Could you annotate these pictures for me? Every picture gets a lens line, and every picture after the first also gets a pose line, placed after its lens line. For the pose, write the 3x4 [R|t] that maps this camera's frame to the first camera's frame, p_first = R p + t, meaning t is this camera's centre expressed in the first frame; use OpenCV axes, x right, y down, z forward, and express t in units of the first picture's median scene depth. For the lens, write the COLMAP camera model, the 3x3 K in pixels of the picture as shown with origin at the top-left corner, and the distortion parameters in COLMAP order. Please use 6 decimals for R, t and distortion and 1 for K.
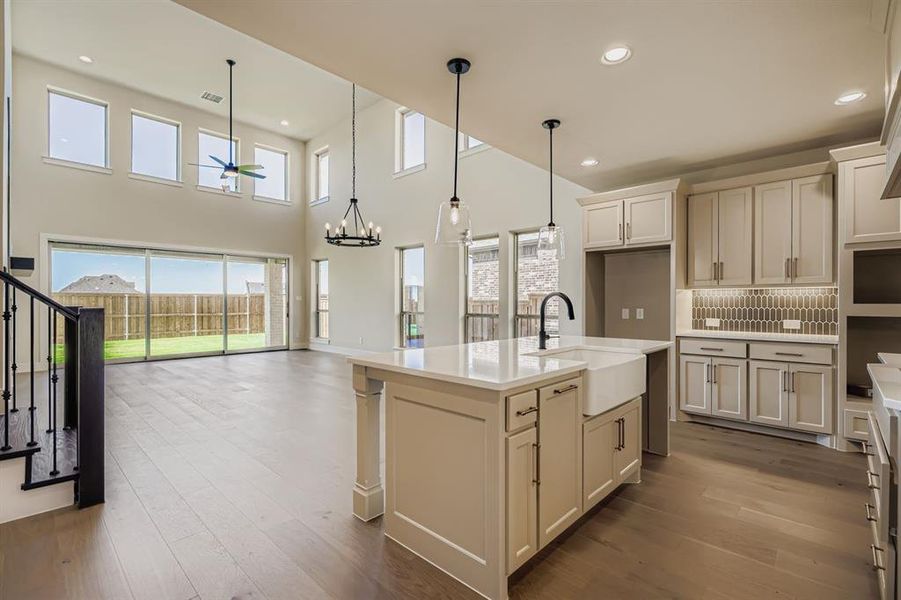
lens RADIAL K [[410.2, 0, 453.0], [0, 410.2, 302.7], [0, 0, 1]] dist [-0.002393, -0.000050]
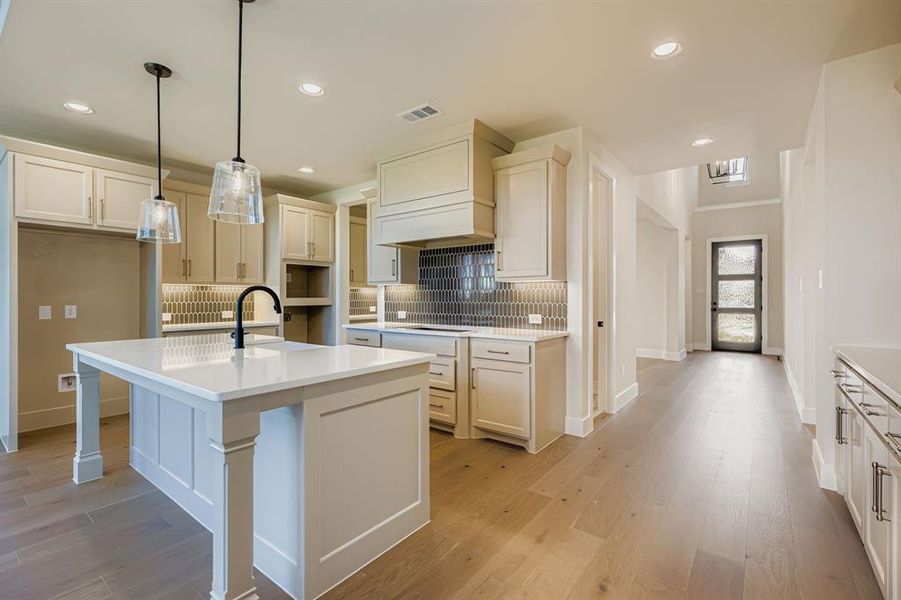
lens RADIAL K [[410.2, 0, 449.7], [0, 410.2, 300.8], [0, 0, 1]] dist [-0.002393, -0.000050]
pose [[-0.099176, -0.007148, 0.995044, -0.504105], [0.002745, 0.999968, 0.007457, 0.002864], [-0.995066, 0.003471, -0.099153, 0.440224]]
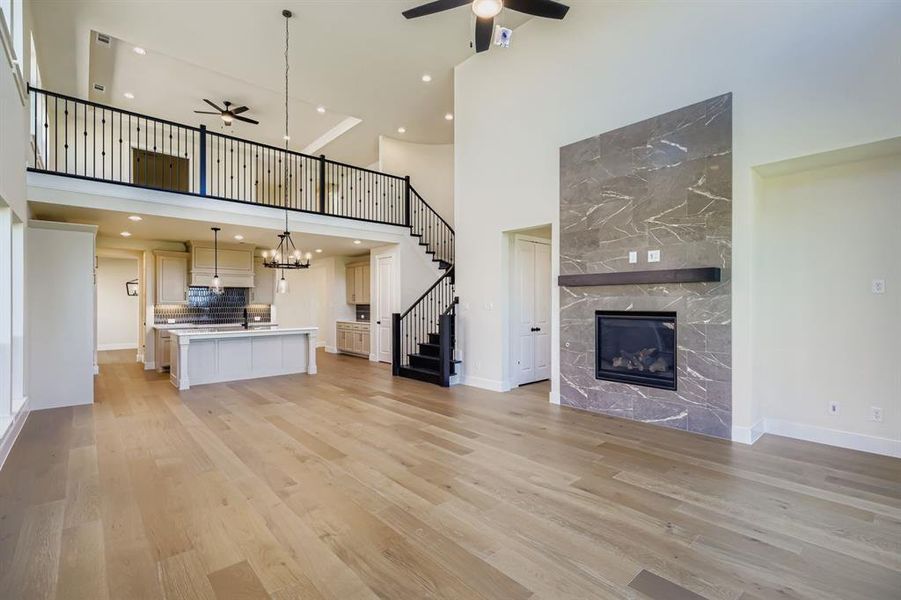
lens RADIAL K [[410.2, 0, 452.0], [0, 410.2, 303.6], [0, 0, 1]] dist [-0.002393, -0.000050]
pose [[-0.995654, 0.001739, 0.093115, -0.981540], [0.001804, 0.999998, 0.000619, -0.038360], [-0.093113, 0.000784, -0.995655, 2.520756]]
